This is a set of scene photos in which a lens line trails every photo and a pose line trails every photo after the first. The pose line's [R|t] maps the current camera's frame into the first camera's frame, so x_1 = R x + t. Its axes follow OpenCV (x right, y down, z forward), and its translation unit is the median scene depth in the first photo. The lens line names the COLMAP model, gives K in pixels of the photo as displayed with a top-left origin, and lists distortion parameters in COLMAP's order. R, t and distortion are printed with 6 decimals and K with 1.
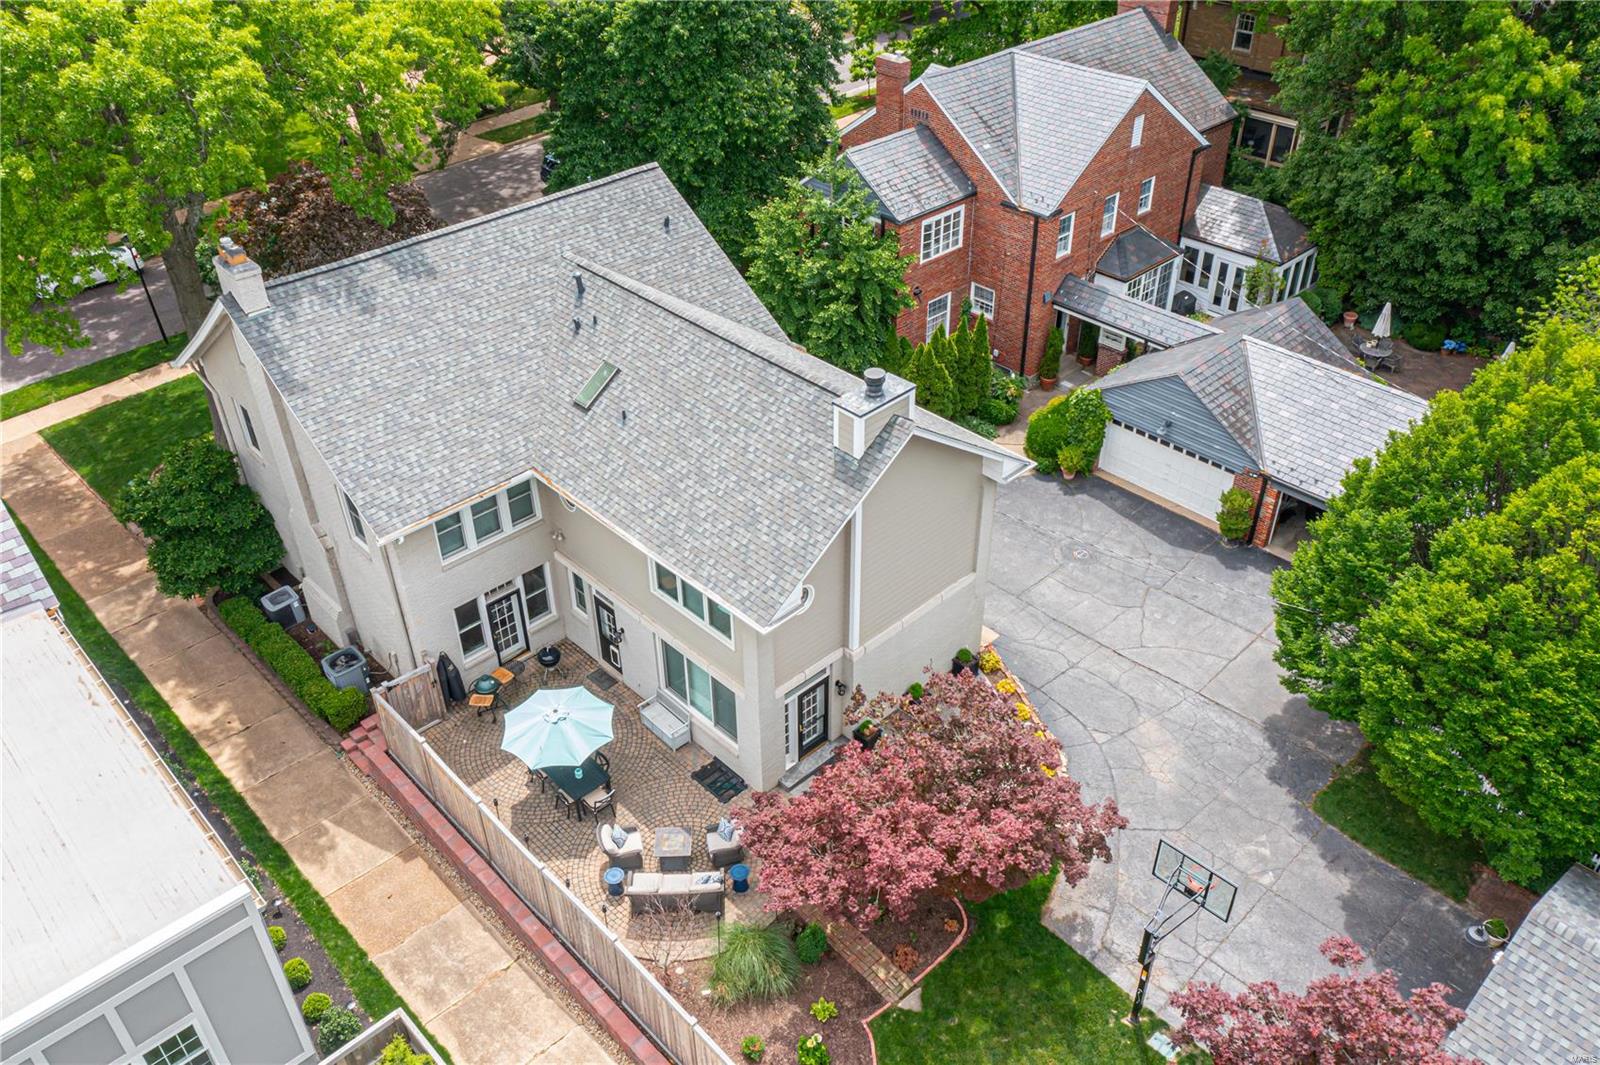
lens RADIAL K [[1253.2, 0, 800.0], [0, 1253.2, 532.5], [0, 0, 1]] dist [0.005396, -0.002760]
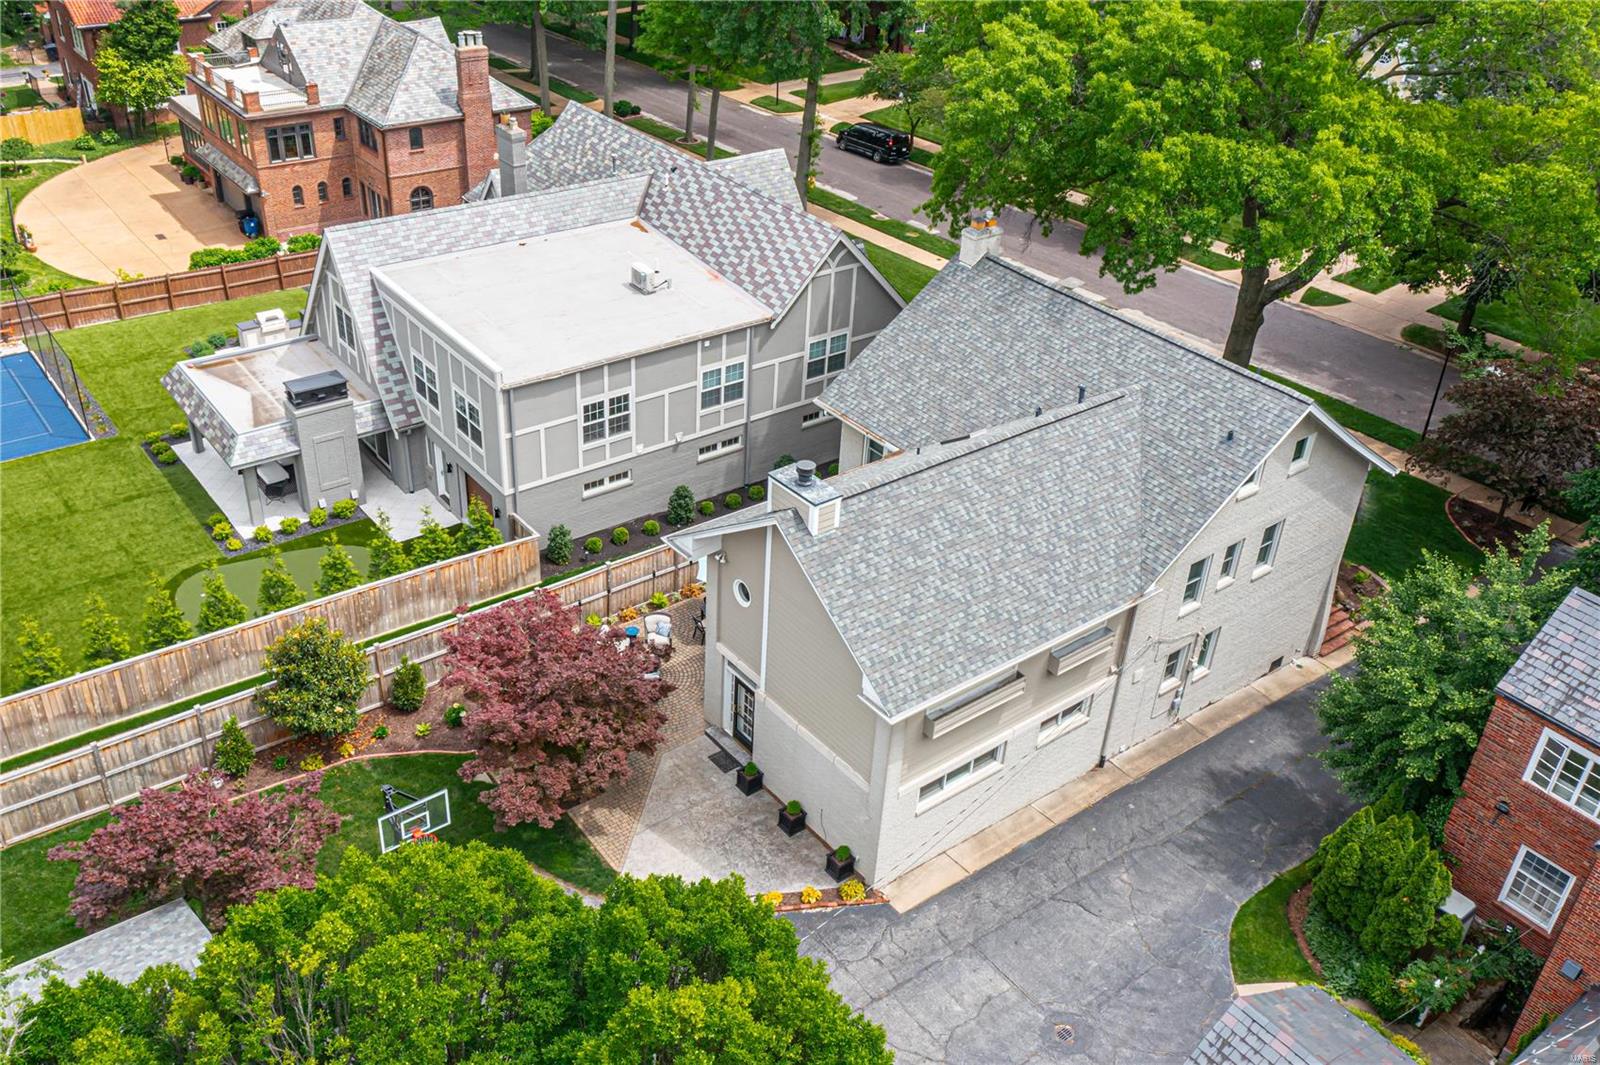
lens RADIAL K [[1386.3, 0, 800.0], [0, 1386.3, 532.5], [0, 0, 1]] dist [0.000944, 0.006366]
pose [[-0.090433, 0.533139, -0.841181, 0.713503], [-0.630359, 0.623271, 0.462796, -0.413447], [0.771018, 0.572098, 0.279705, 0.441094]]
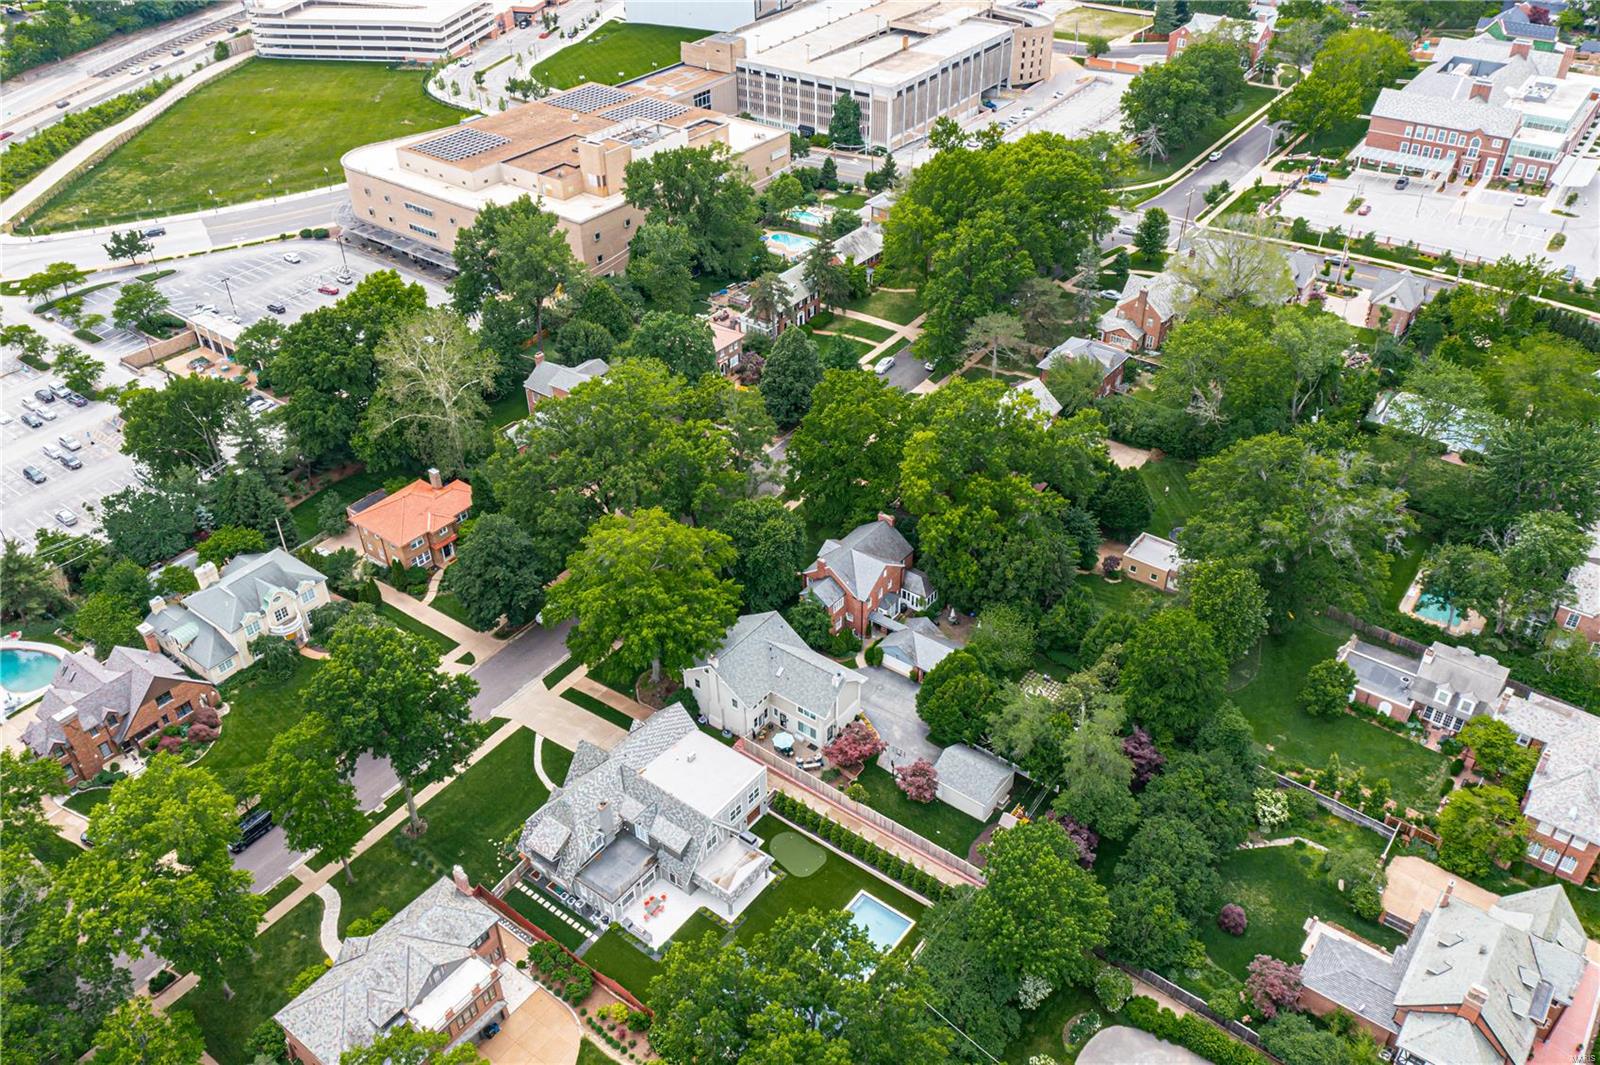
lens RADIAL K [[1253.2, 0, 800.0], [0, 1253.2, 532.5], [0, 0, 1]] dist [0.005396, -0.002760]
pose [[0.987675, -0.094458, 0.124806, -0.492939], [0.094709, 0.995497, 0.003933, -0.513510], [-0.124616, 0.007936, 0.992173, -2.993530]]
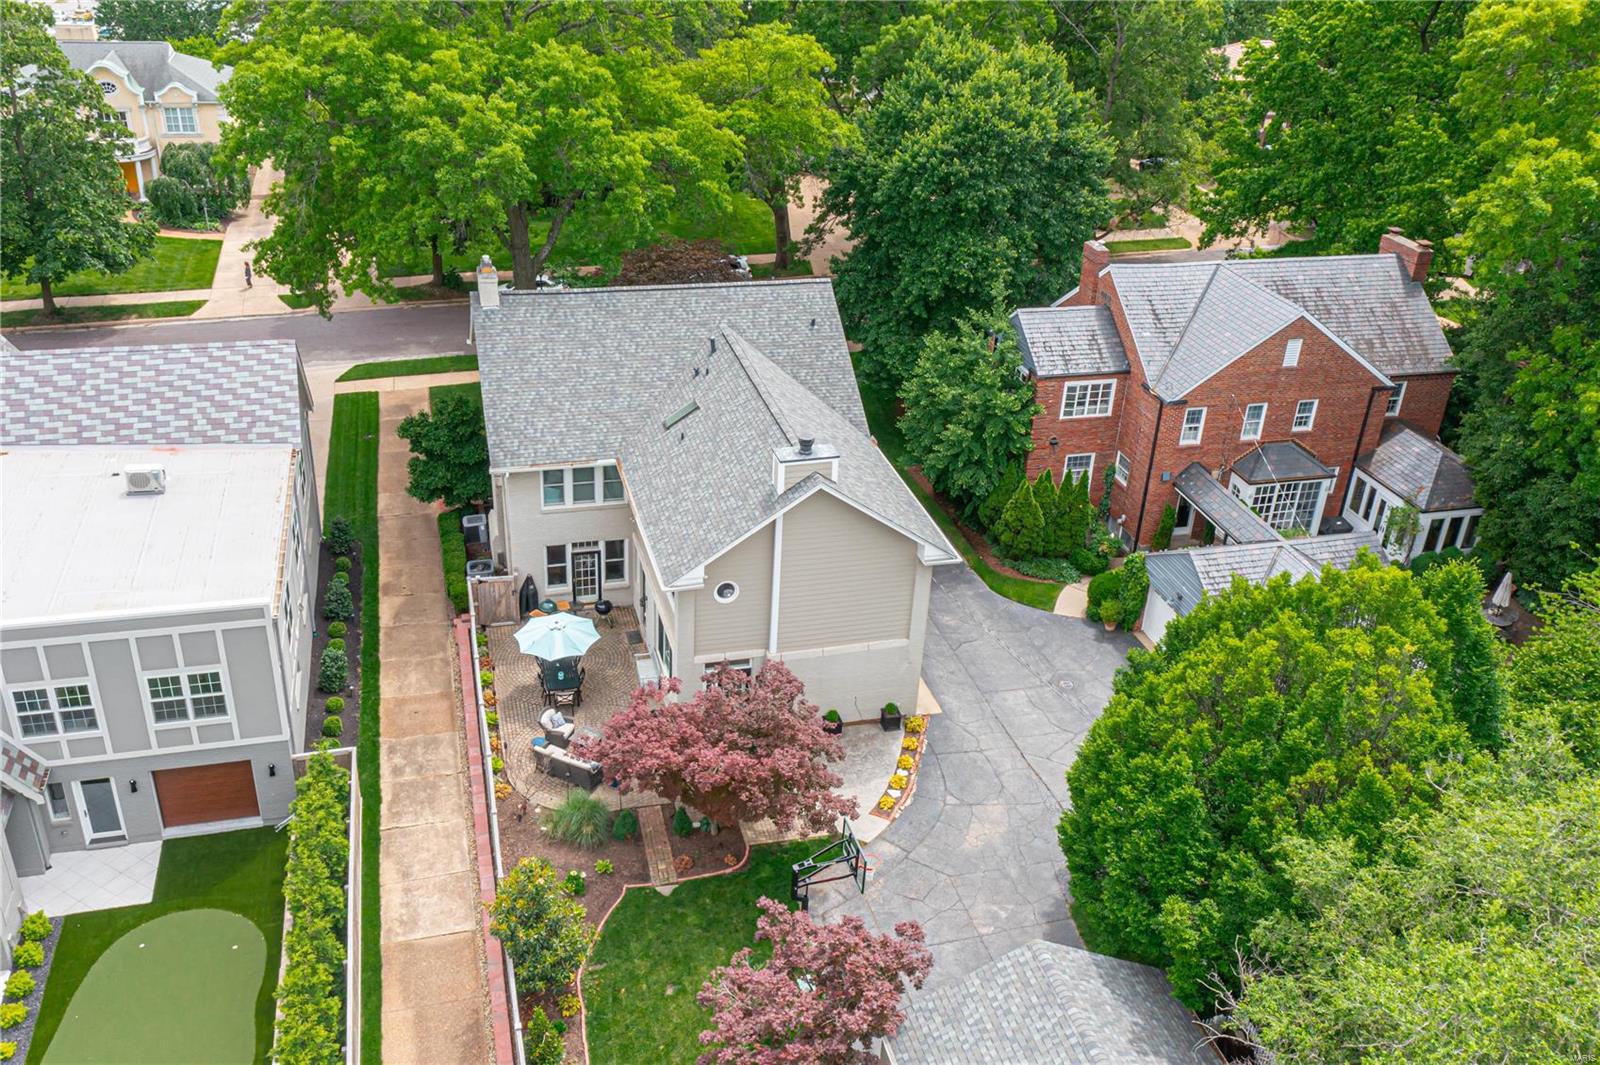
lens RADIAL K [[1386.3, 0, 800.0], [0, 1386.3, 532.5], [0, 0, 1]] dist [0.000944, 0.006366]
pose [[0.879158, 0.273606, -0.390156, 0.424983], [-0.324650, 0.943234, -0.070086, 0.048943], [0.348833, 0.188281, 0.918077, -0.222209]]
